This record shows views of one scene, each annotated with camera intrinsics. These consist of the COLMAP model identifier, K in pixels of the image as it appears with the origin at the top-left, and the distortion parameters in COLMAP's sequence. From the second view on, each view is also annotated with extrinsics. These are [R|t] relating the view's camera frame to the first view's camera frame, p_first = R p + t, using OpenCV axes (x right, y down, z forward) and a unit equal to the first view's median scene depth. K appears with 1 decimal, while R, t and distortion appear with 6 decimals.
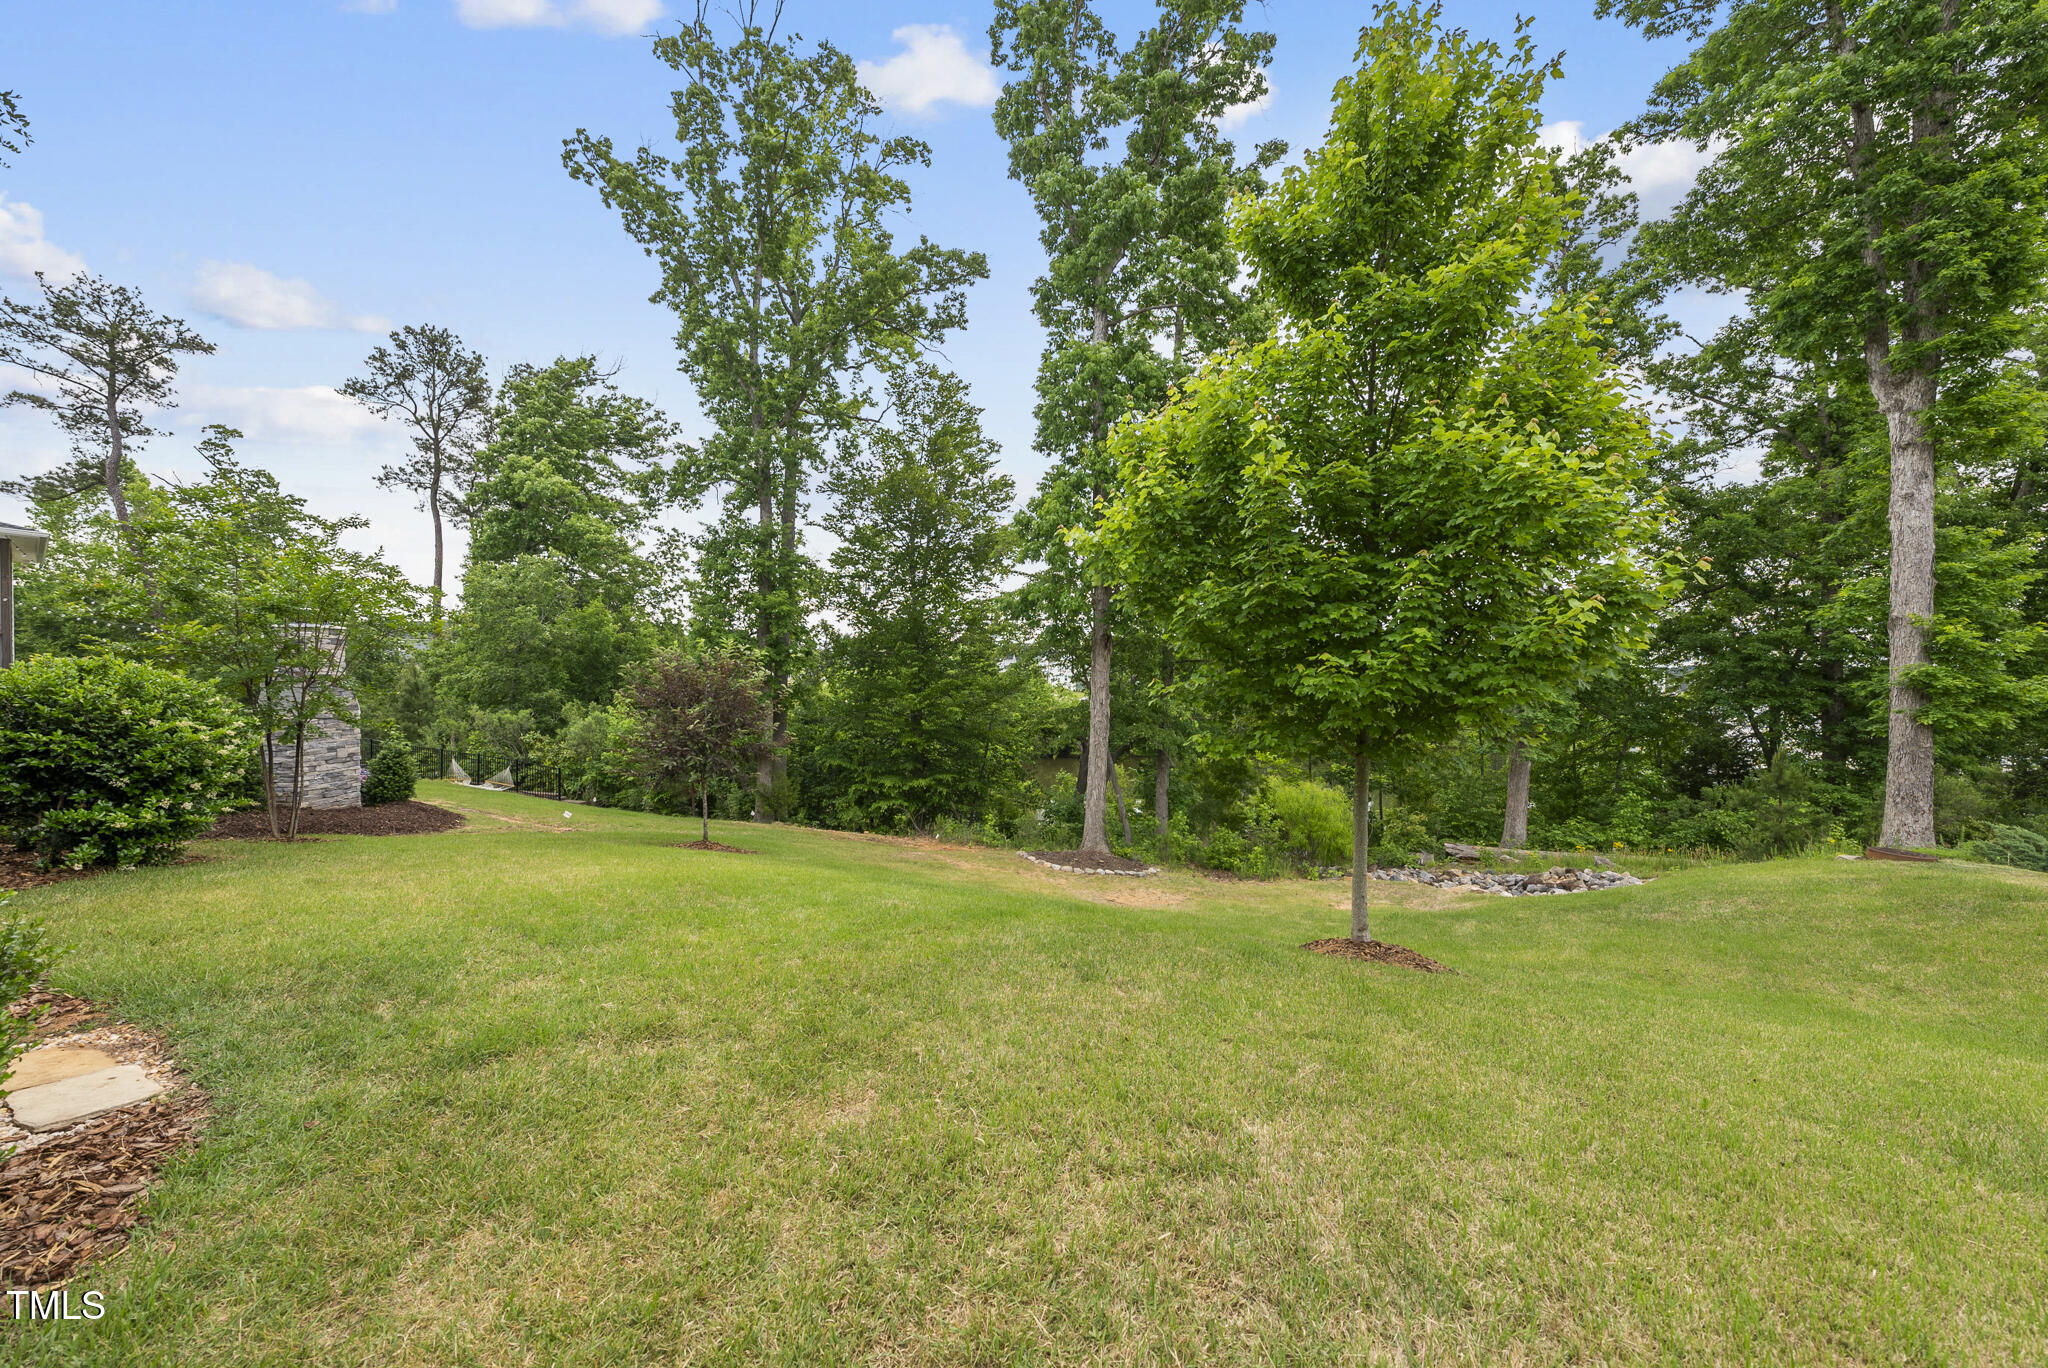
lens RADIAL K [[697.2, 0, 1012.5], [0, 697.2, 688.1], [0, 0, 1]] dist [-0.001837, 0.000150]
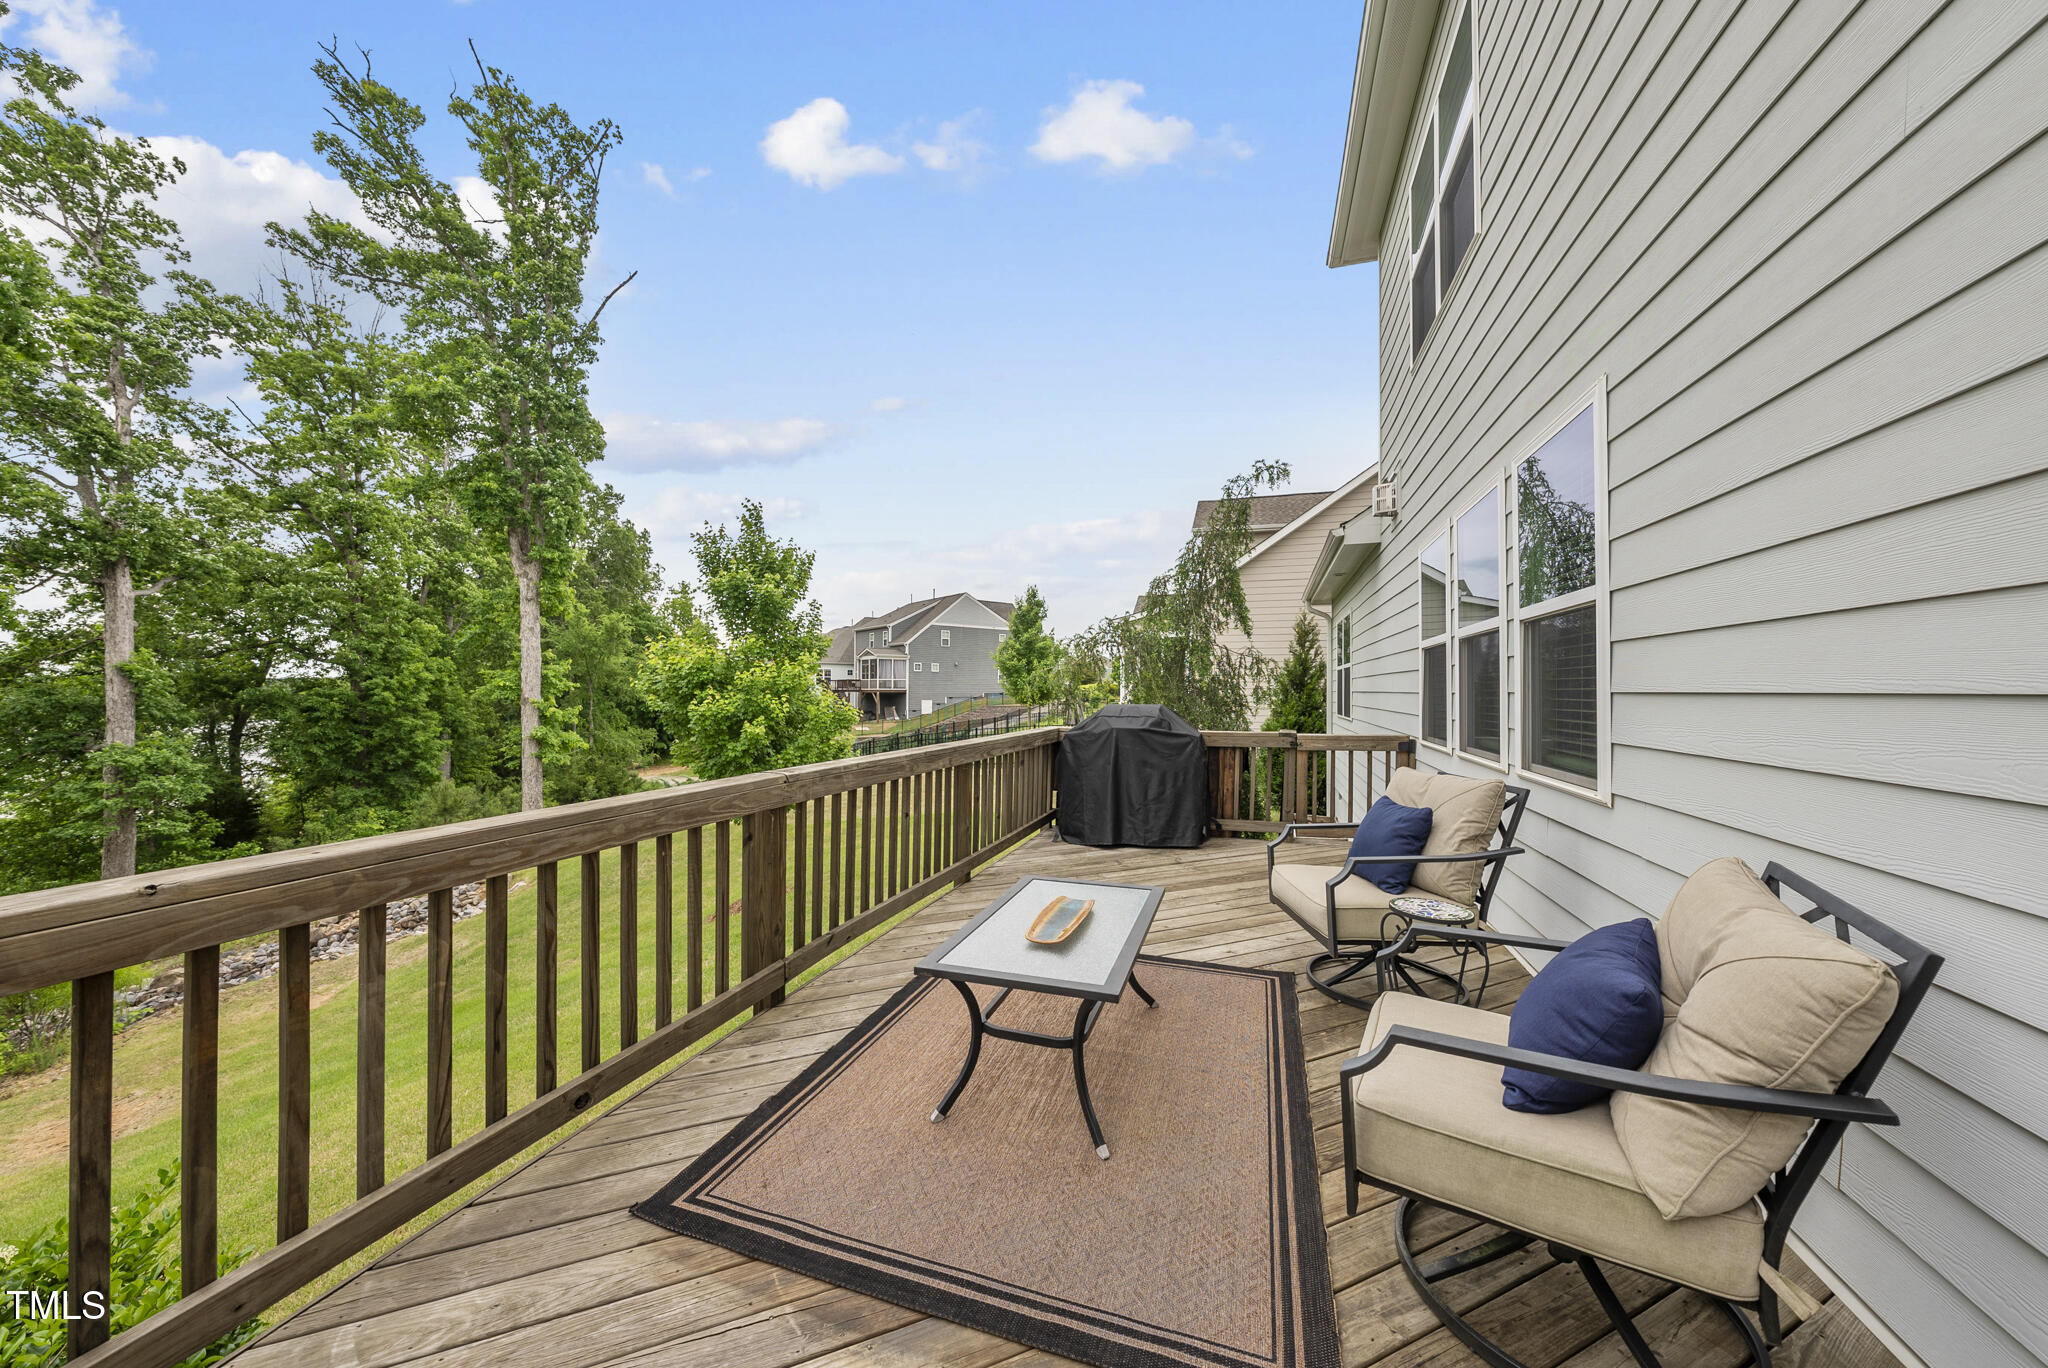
lens RADIAL K [[697.2, 0, 1028.4], [0, 697.2, 689.3], [0, 0, 1]] dist [-0.001837, 0.000150]
pose [[-0.279770, -0.005173, 0.960053, -0.459971], [0.016208, 0.999818, 0.010110, -0.078059], [-0.959930, 0.018389, -0.279635, 0.188209]]
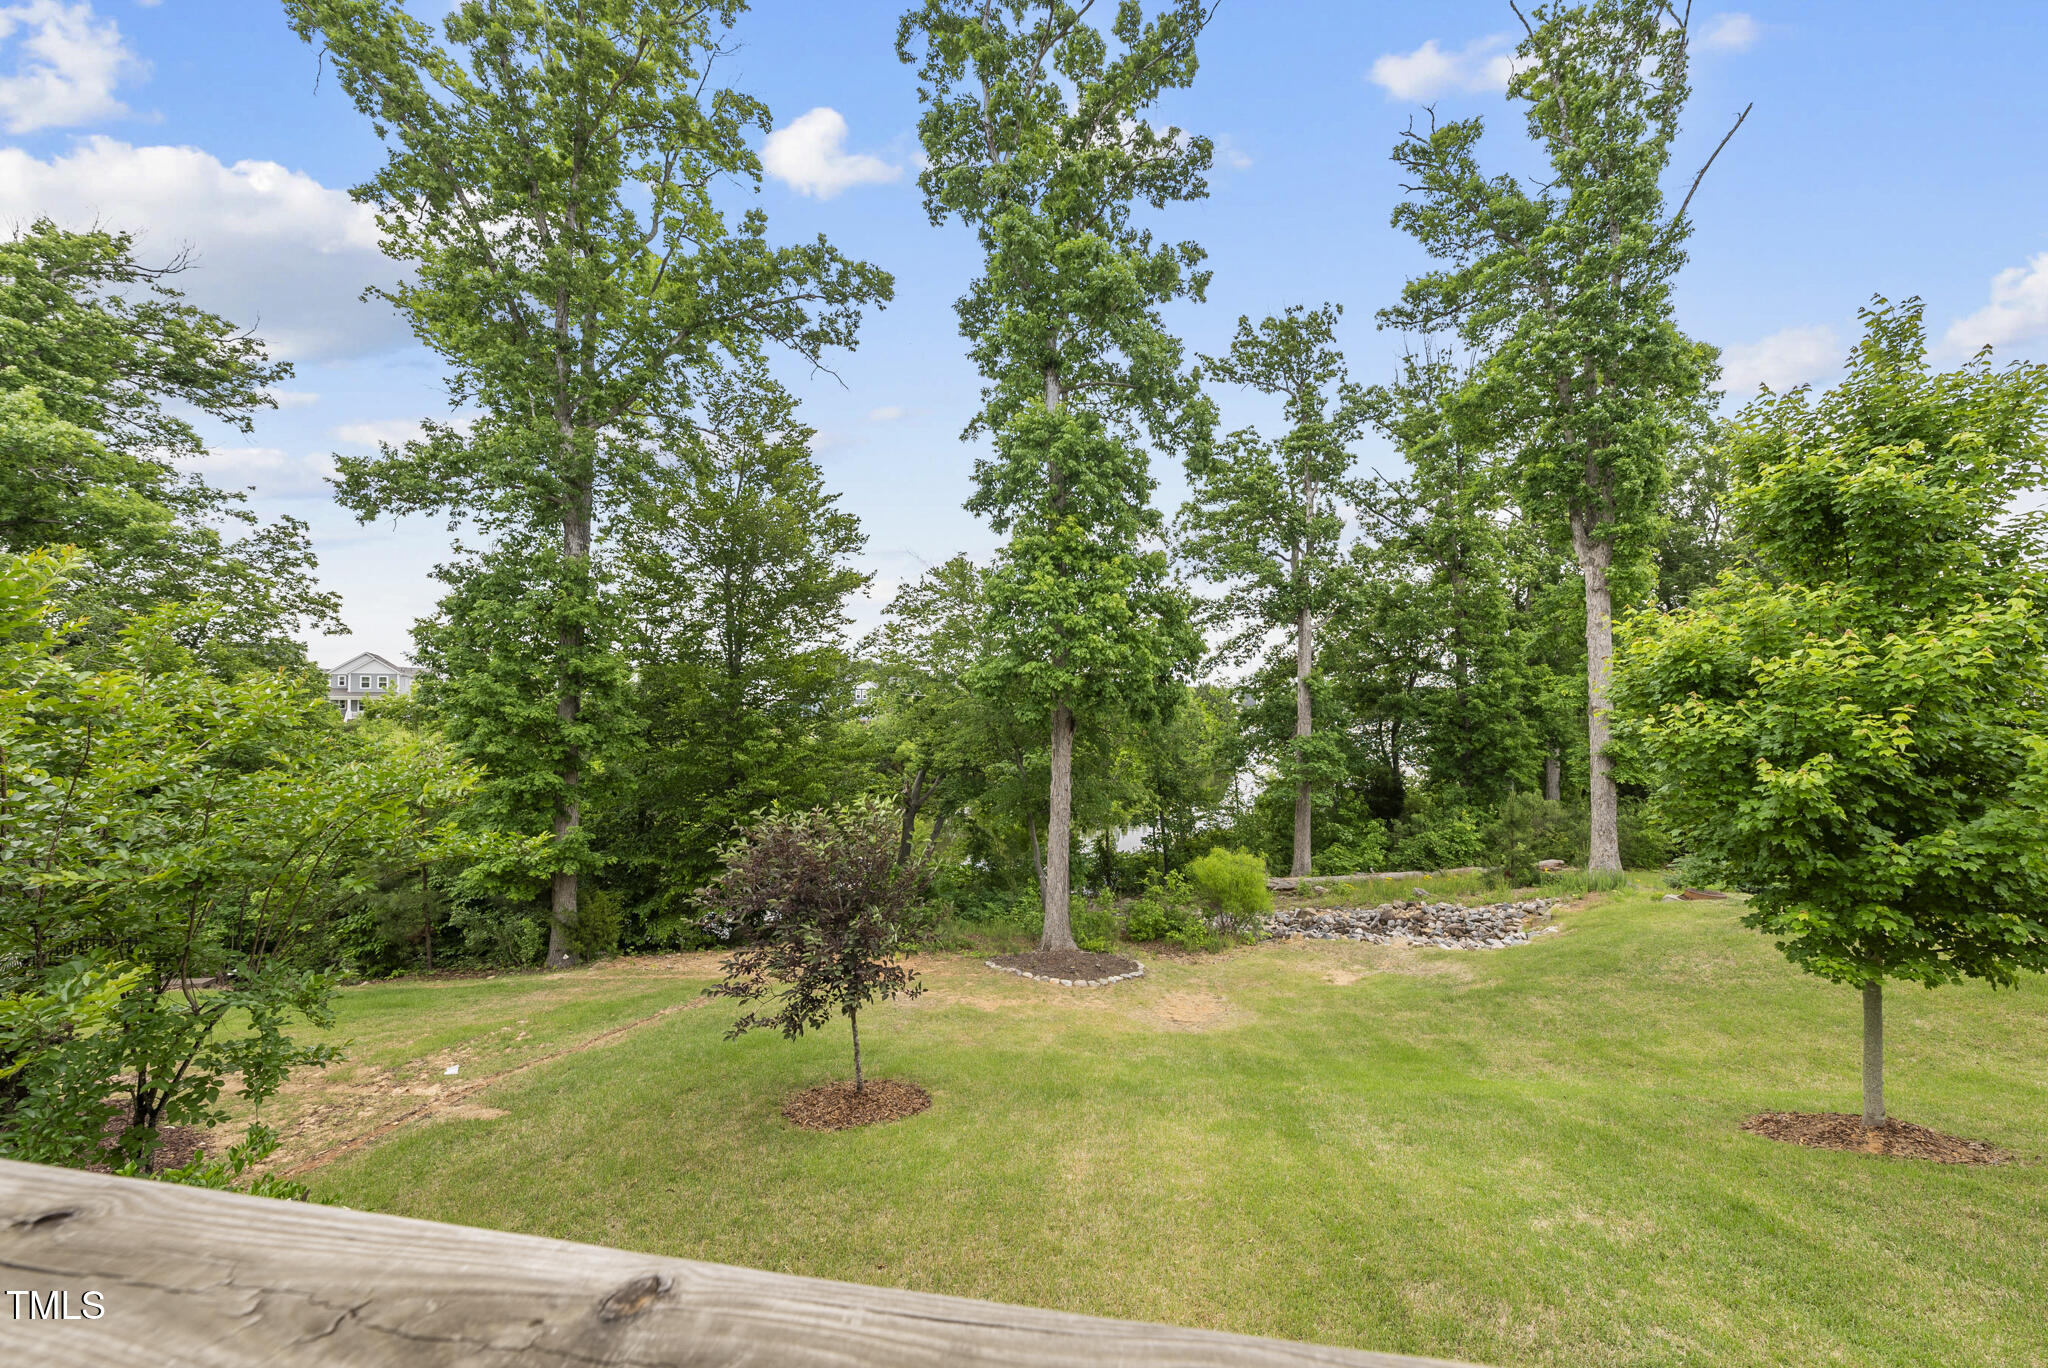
lens RADIAL K [[697.2, 0, 1043.5], [0, 697.2, 686.1], [0, 0, 1]] dist [-0.001837, 0.000150]
pose [[0.891804, 0.001870, 0.452419, -0.262412], [0.012555, 0.999504, -0.028880, -0.075320], [-0.452248, 0.031436, 0.891338, 0.143609]]
